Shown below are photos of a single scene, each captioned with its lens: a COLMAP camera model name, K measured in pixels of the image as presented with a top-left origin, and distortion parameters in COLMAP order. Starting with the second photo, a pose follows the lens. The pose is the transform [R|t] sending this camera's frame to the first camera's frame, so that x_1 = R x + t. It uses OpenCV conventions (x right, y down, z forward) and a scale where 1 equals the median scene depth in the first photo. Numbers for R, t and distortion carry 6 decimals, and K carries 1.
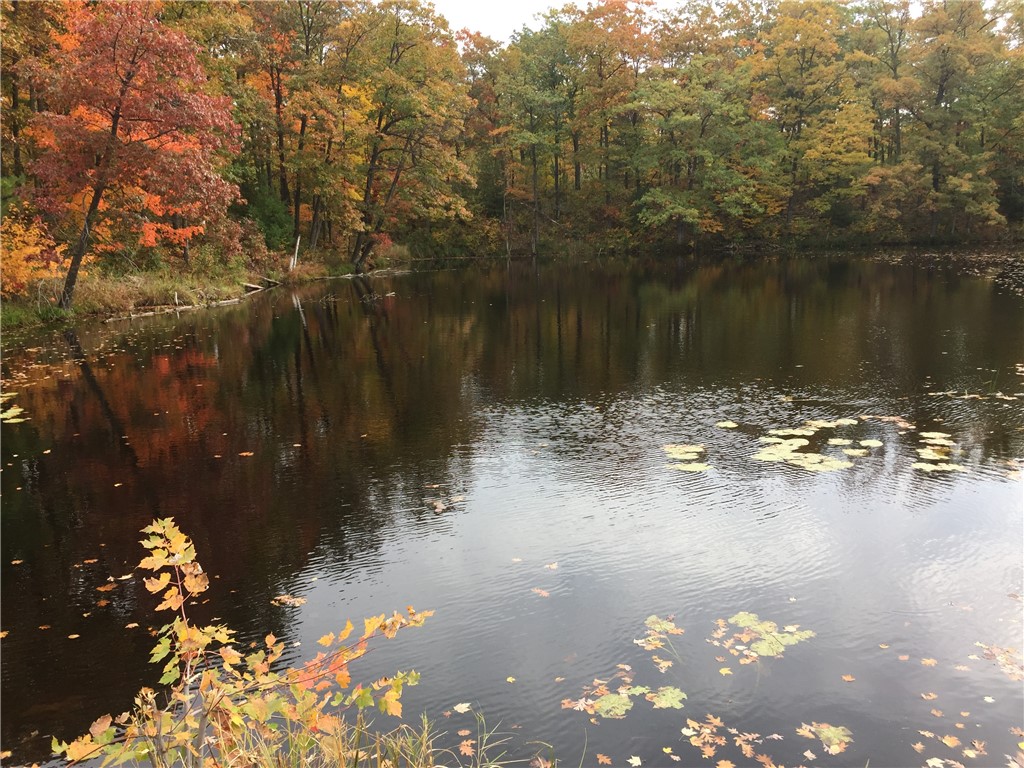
lens RADIAL K [[873.2, 0, 508.4], [0, 873.2, 385.3], [0, 0, 1]] dist [0.062073, -0.064861]
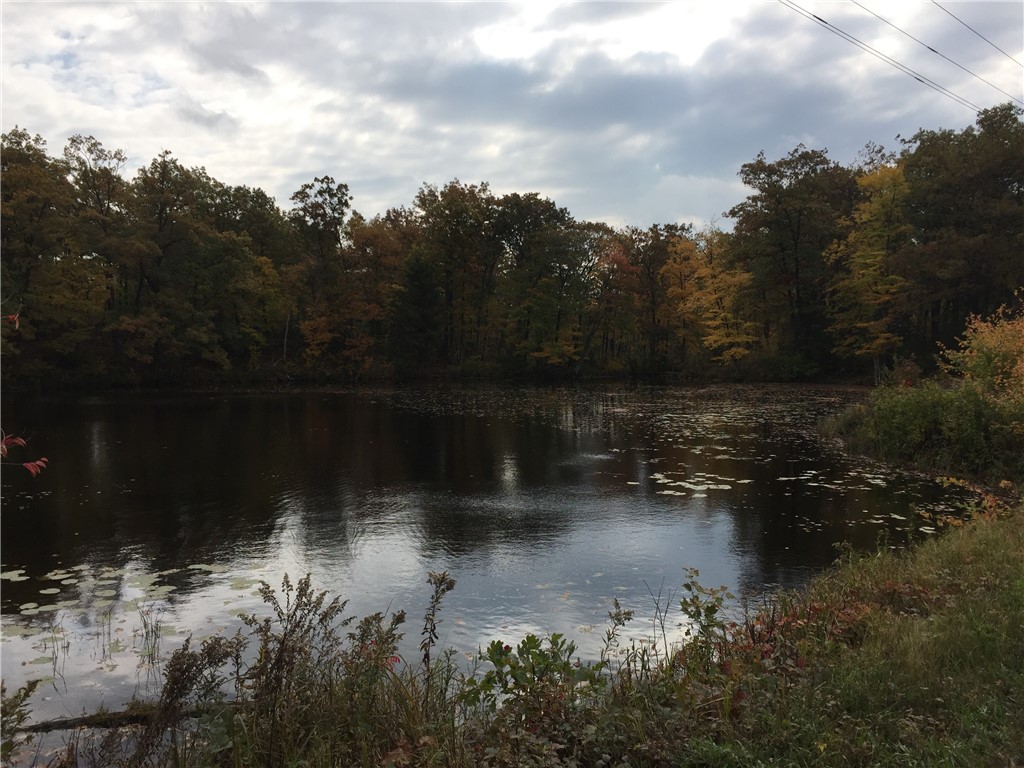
lens RADIAL K [[873.2, 0, 505.0], [0, 873.2, 376.6], [0, 0, 1]] dist [0.062073, -0.064861]
pose [[0.523592, -0.000209, 0.851969, -0.351116], [0.142067, 0.986020, -0.087067, -0.015414], [-0.840041, 0.166624, 0.516302, 0.071484]]
